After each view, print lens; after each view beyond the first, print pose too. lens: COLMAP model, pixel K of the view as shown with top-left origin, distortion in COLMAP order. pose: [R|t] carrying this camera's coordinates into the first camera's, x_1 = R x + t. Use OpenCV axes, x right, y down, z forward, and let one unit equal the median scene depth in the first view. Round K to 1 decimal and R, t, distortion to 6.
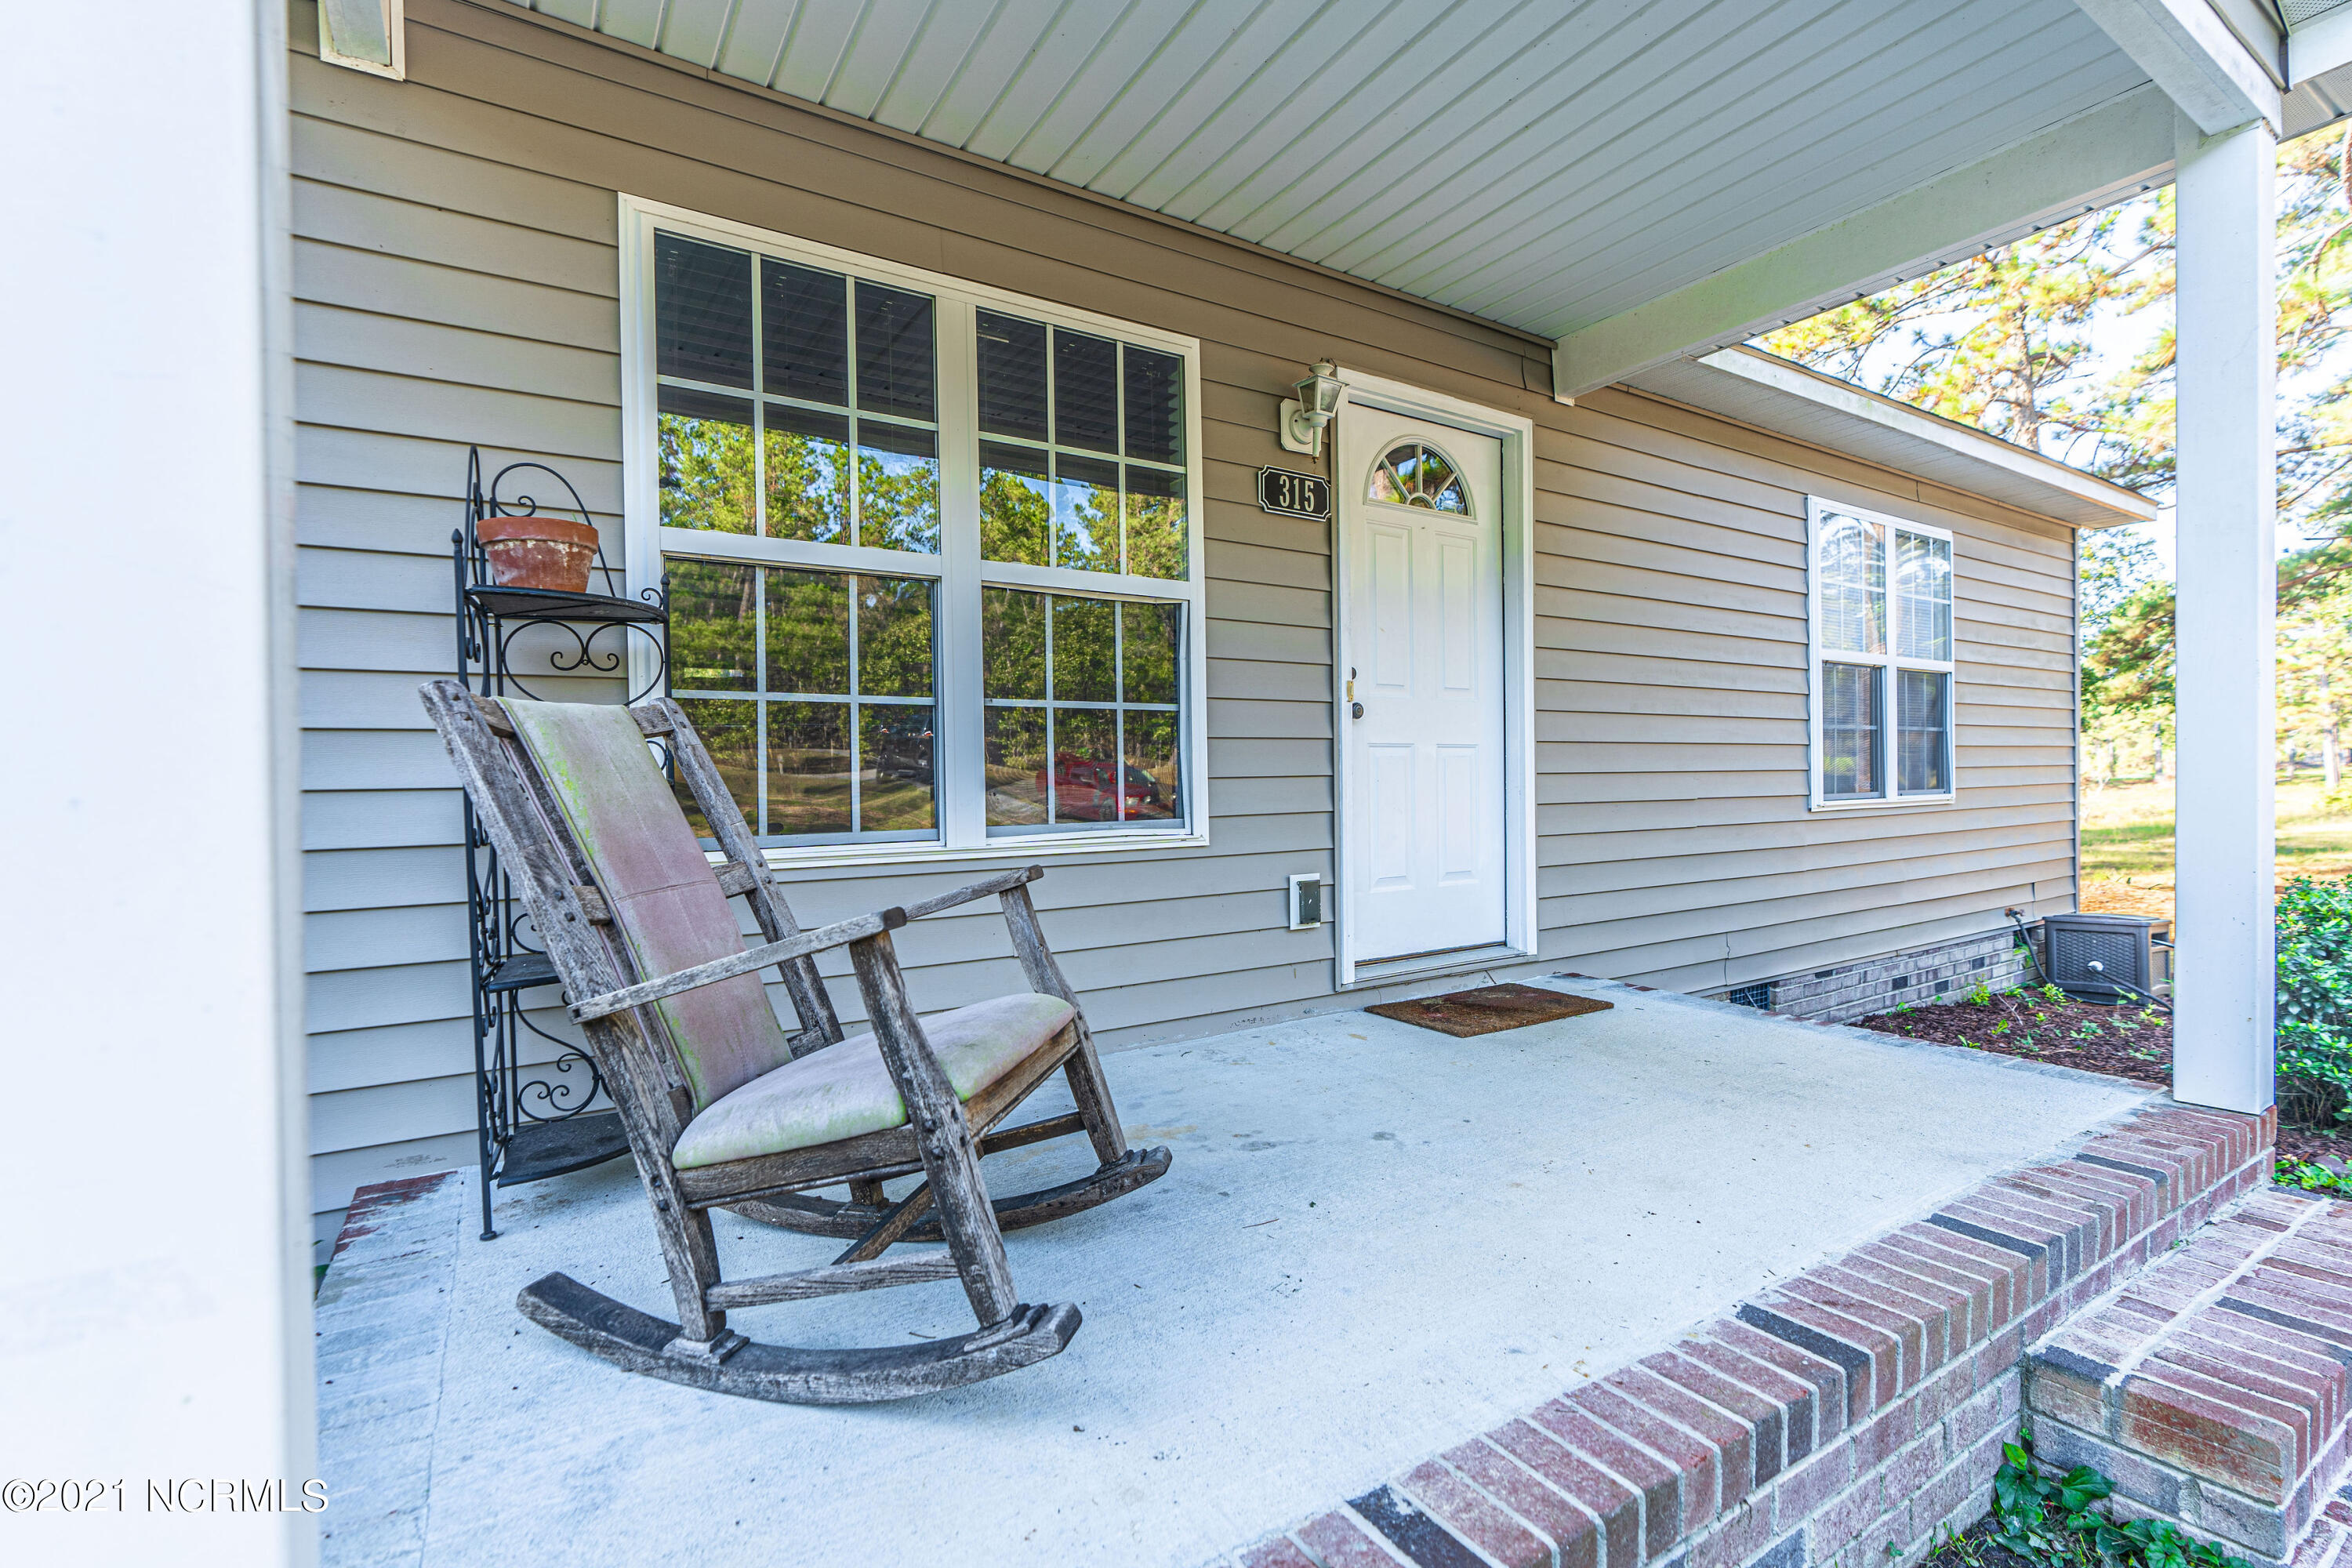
lens RADIAL K [[1060.5, 0, 1165.0], [0, 1060.5, 794.6], [0, 0, 1]] dist [-0.004770, -0.000082]
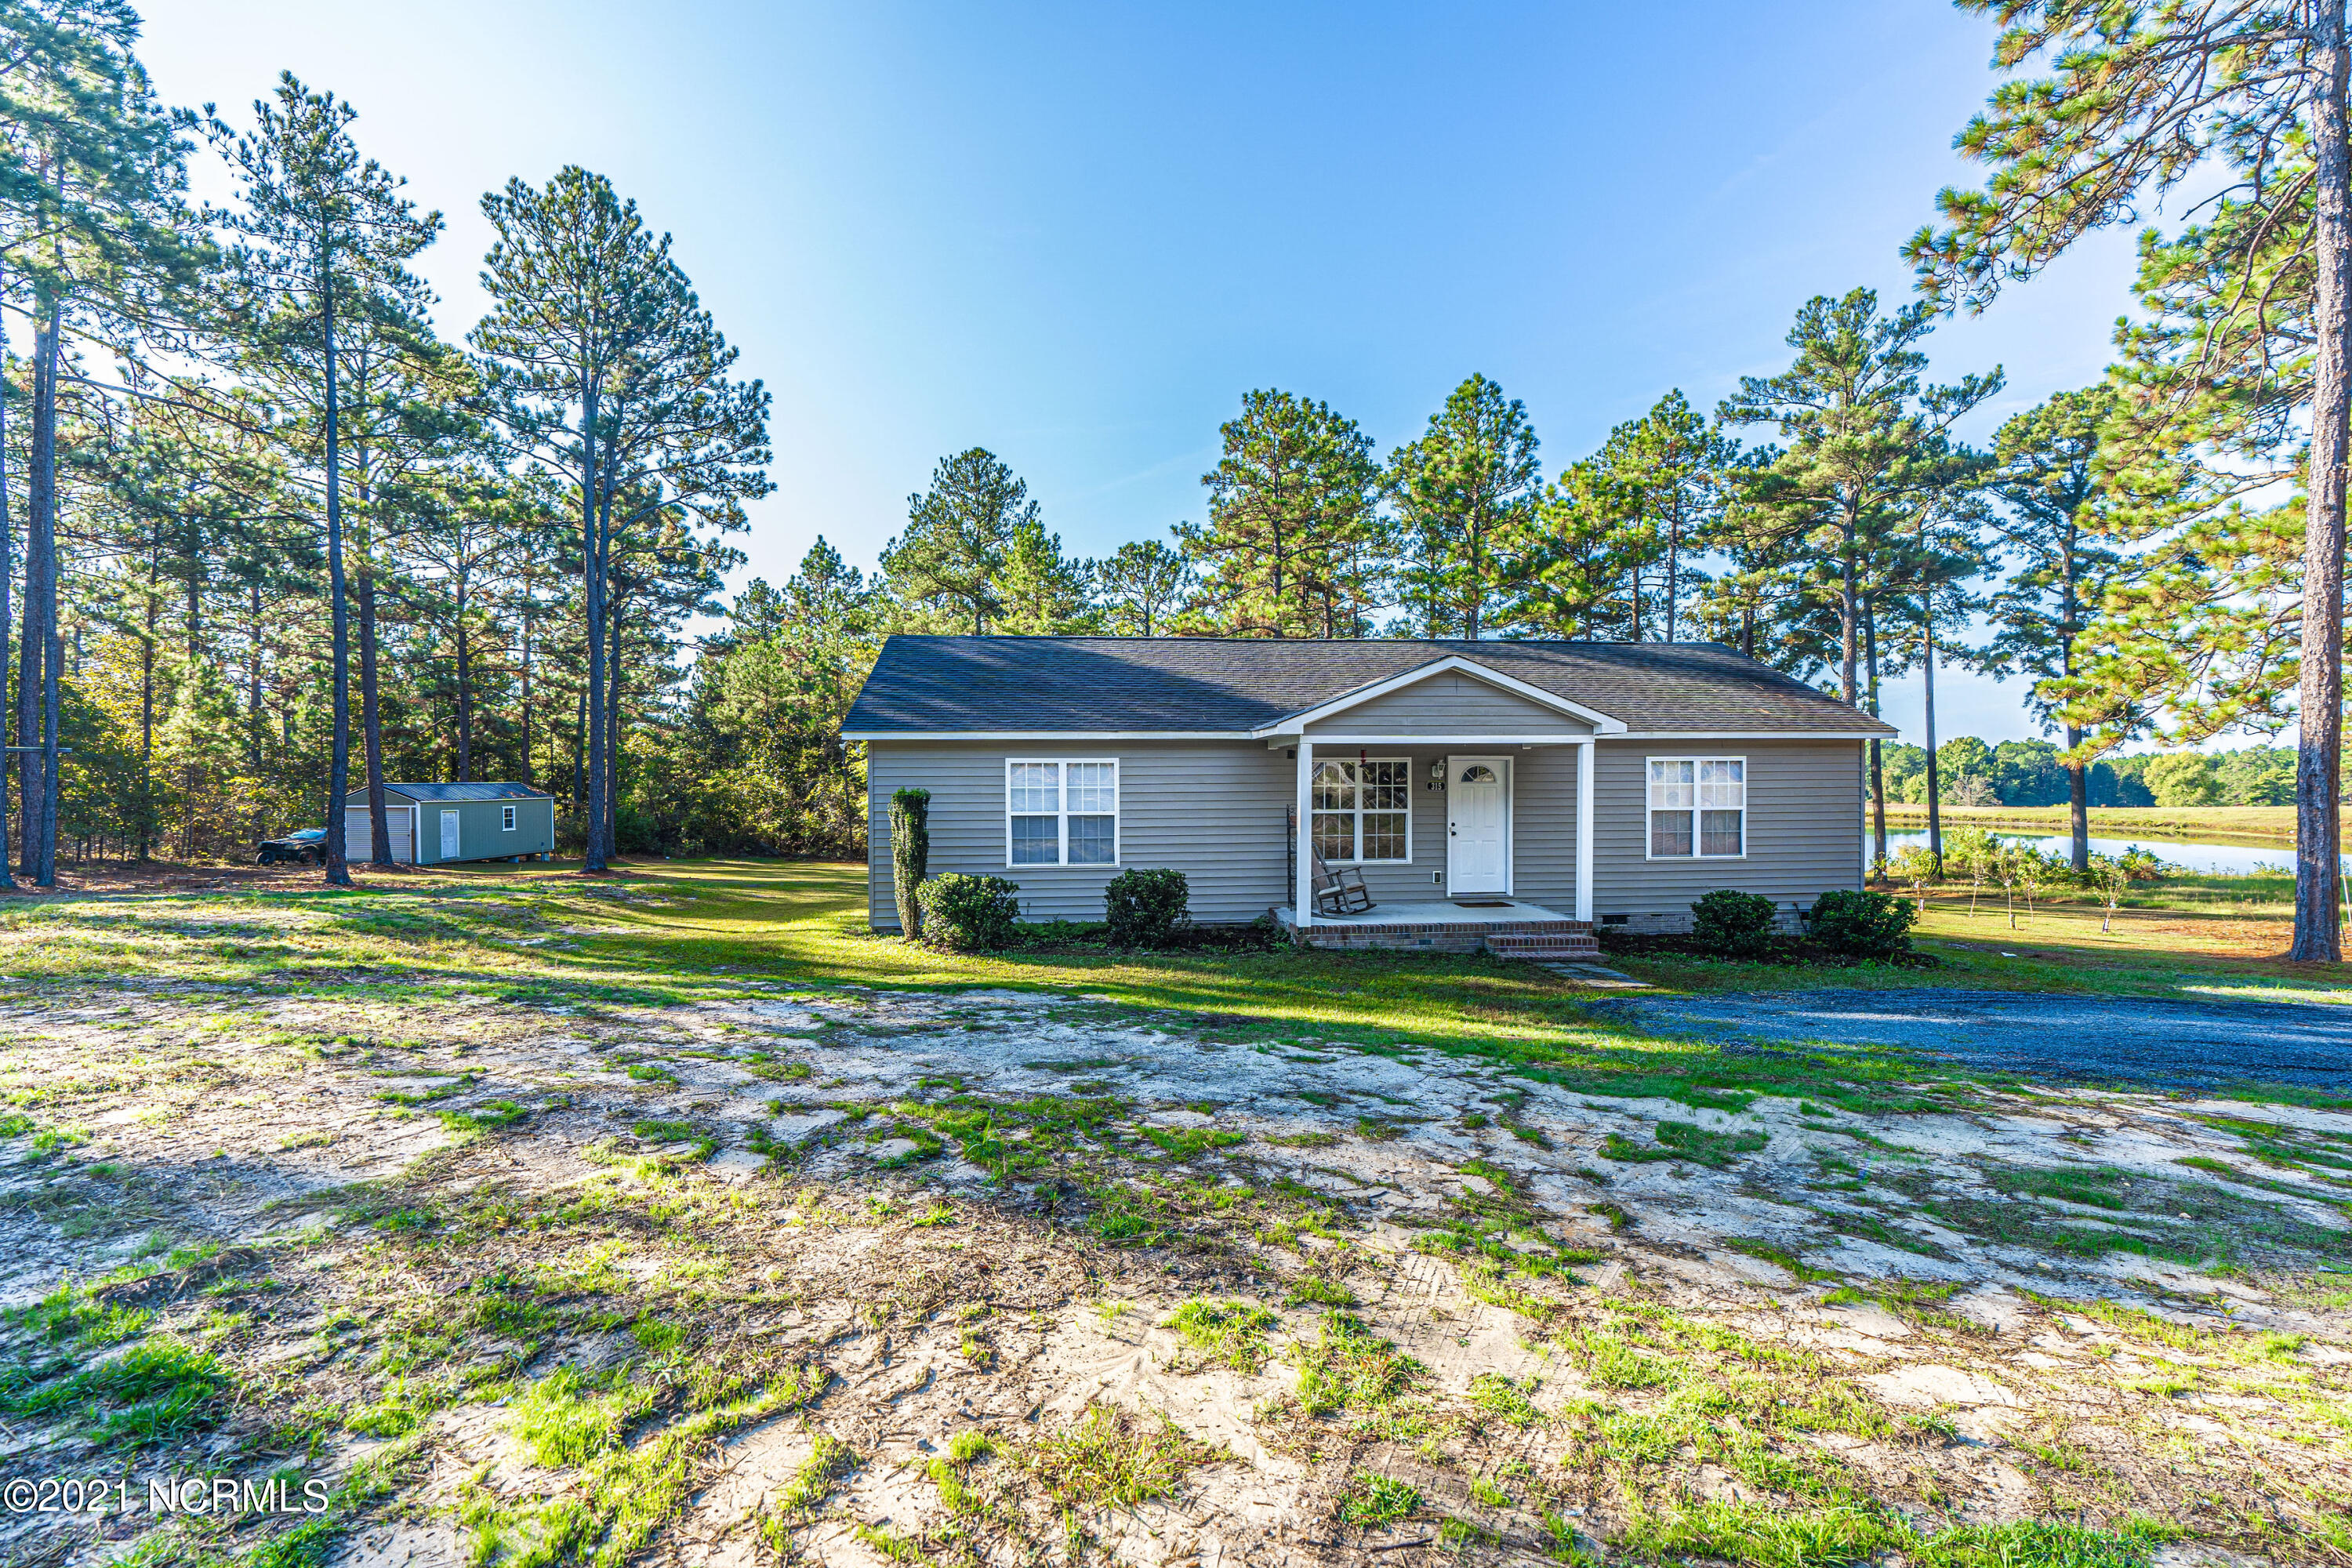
lens RADIAL K [[1080.9, 0, 1165.9], [0, 1080.9, 798.0], [0, 0, 1]] dist [-0.006052, 0.001363]
pose [[0.892758, 0.019747, -0.450105, 1.242273], [-0.015158, 0.999790, 0.013797, -0.299102], [0.450282, -0.005495, 0.892869, -3.848868]]
